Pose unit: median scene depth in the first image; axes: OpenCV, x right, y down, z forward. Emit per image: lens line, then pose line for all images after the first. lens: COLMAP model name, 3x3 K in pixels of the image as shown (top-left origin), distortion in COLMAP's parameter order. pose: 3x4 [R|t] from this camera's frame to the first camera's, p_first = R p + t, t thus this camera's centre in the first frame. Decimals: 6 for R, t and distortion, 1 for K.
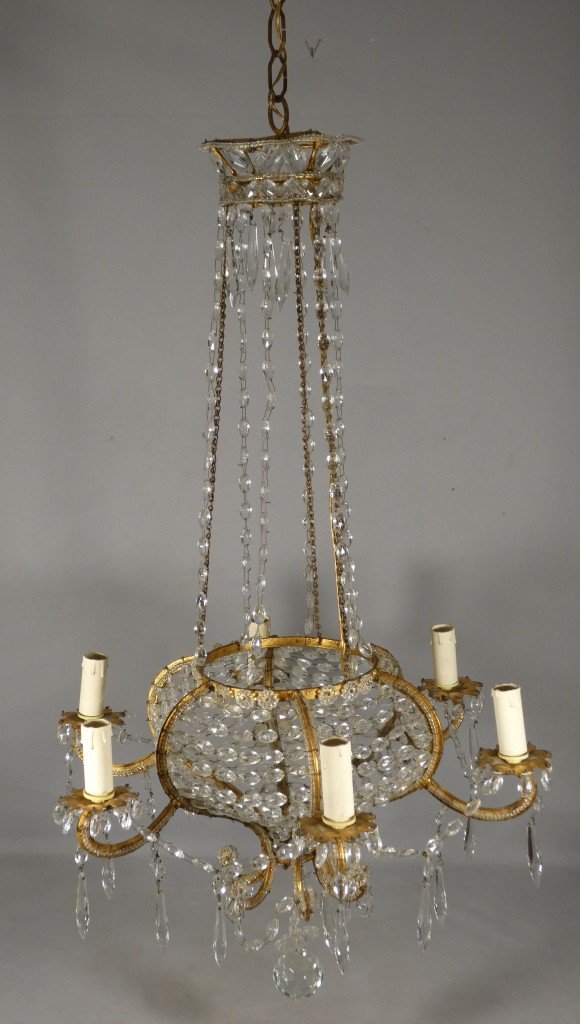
lens RADIAL K [[1328.7, 0, 247.5], [0, 1328.7, 513.6], [0, 0, 1]] dist [0.046560, 0.000000]
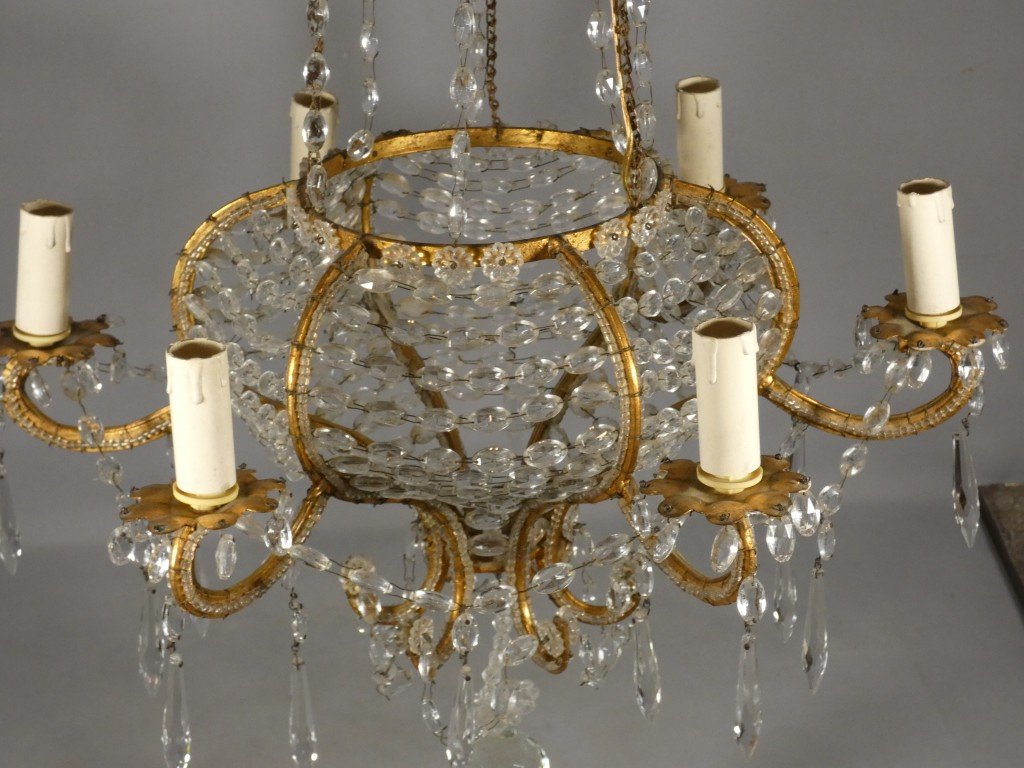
lens RADIAL K [[2507.9, 0, 515.4], [0, 2507.9, 378.8], [0, 0, 1]] dist [0.307424, 0.000000]
pose [[0.940197, -0.123852, 0.317316, -0.278479], [0.057566, 0.975930, 0.210349, -0.013426], [-0.335731, -0.179503, 0.924697, 0.125405]]
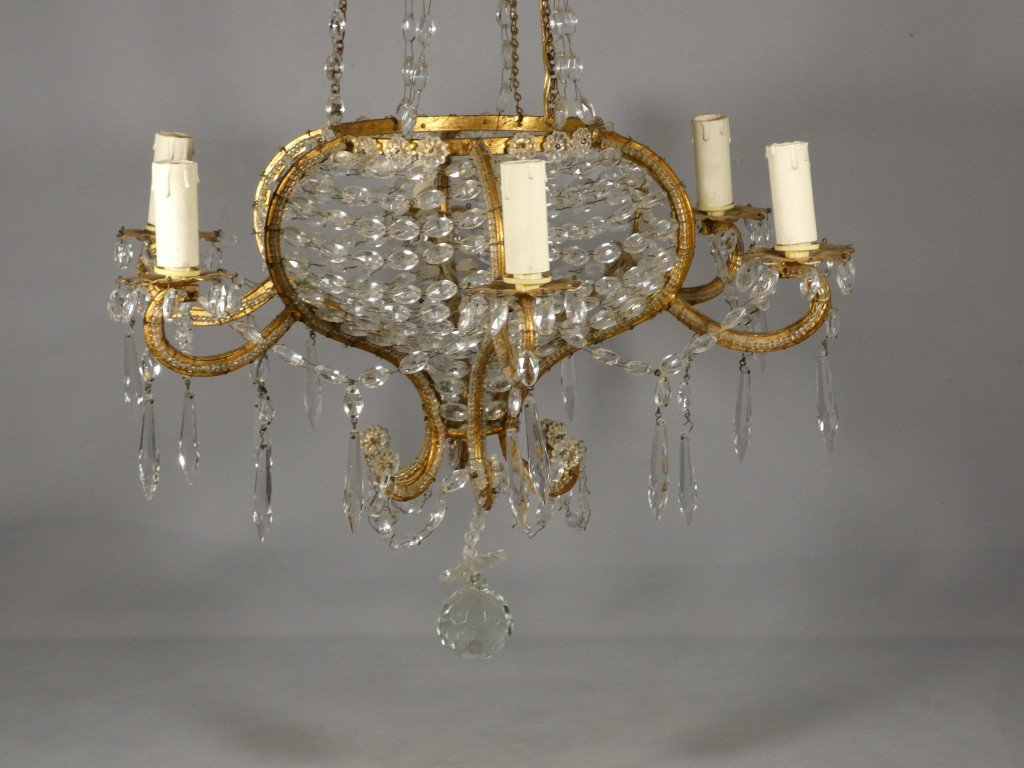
lens RADIAL K [[2507.9, 0, 518.6], [0, 2507.9, 383.2], [0, 0, 1]] dist [0.307424, 0.000000]
pose [[0.999596, 0.018412, 0.021639, 0.033024], [-0.018285, 0.999815, -0.006029, 0.260610], [-0.021746, 0.005631, 0.999748, -0.268303]]
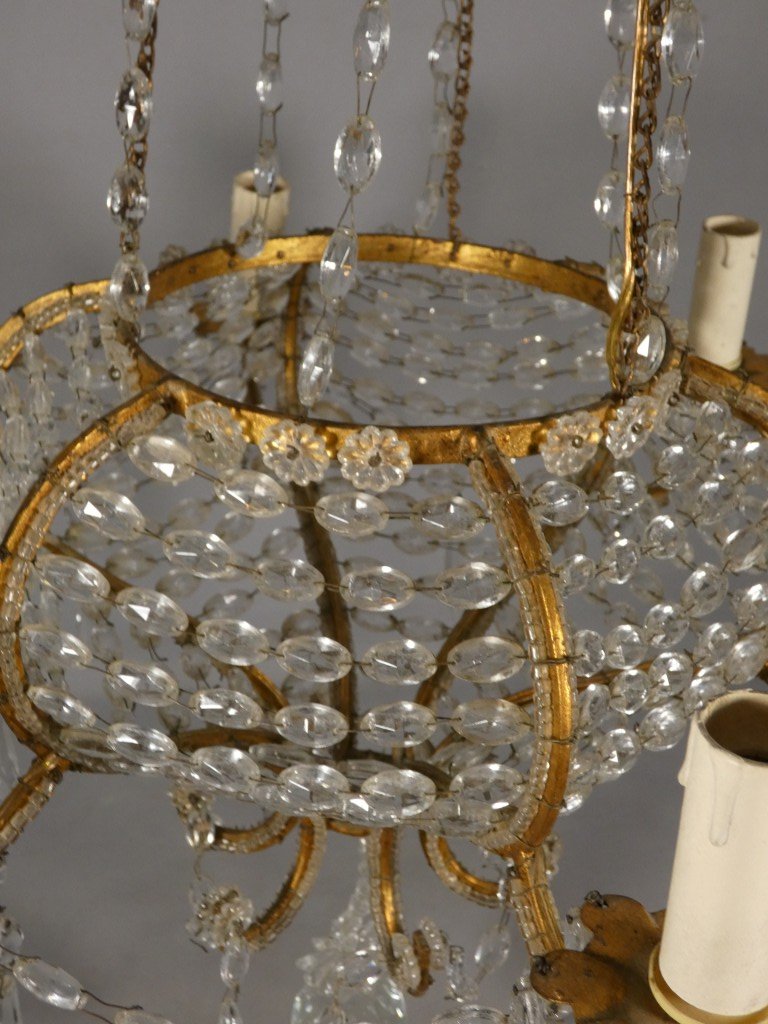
lens RADIAL K [[1303.9, 0, 382.0], [0, 1303.9, 515.4], [0, 0, 1]] dist [0.018116, 0.000000]
pose [[0.982085, 0.001095, 0.188436, -0.036386], [-0.059185, 0.951172, 0.302933, 0.064651], [-0.178904, -0.308659, 0.934197, 0.721931]]
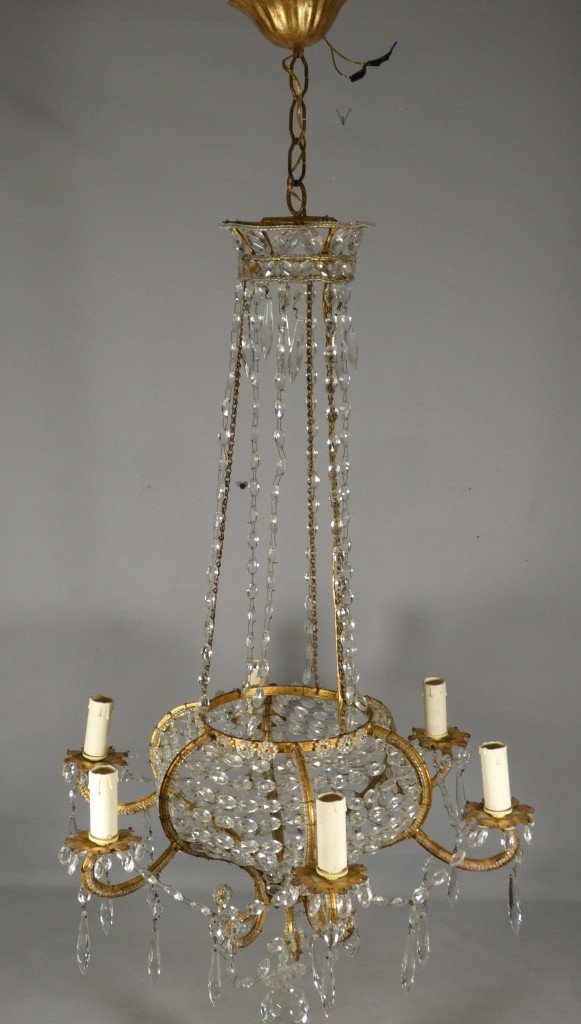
lens RADIAL K [[1328.7, 0, 266.3], [0, 1328.7, 514.4], [0, 0, 1]] dist [0.046560, 0.000000]
pose [[0.999192, 0.034357, 0.020842, -0.013552], [-0.034279, 0.999404, -0.004115, -0.041781], [-0.020971, 0.003397, 0.999774, -0.051217]]
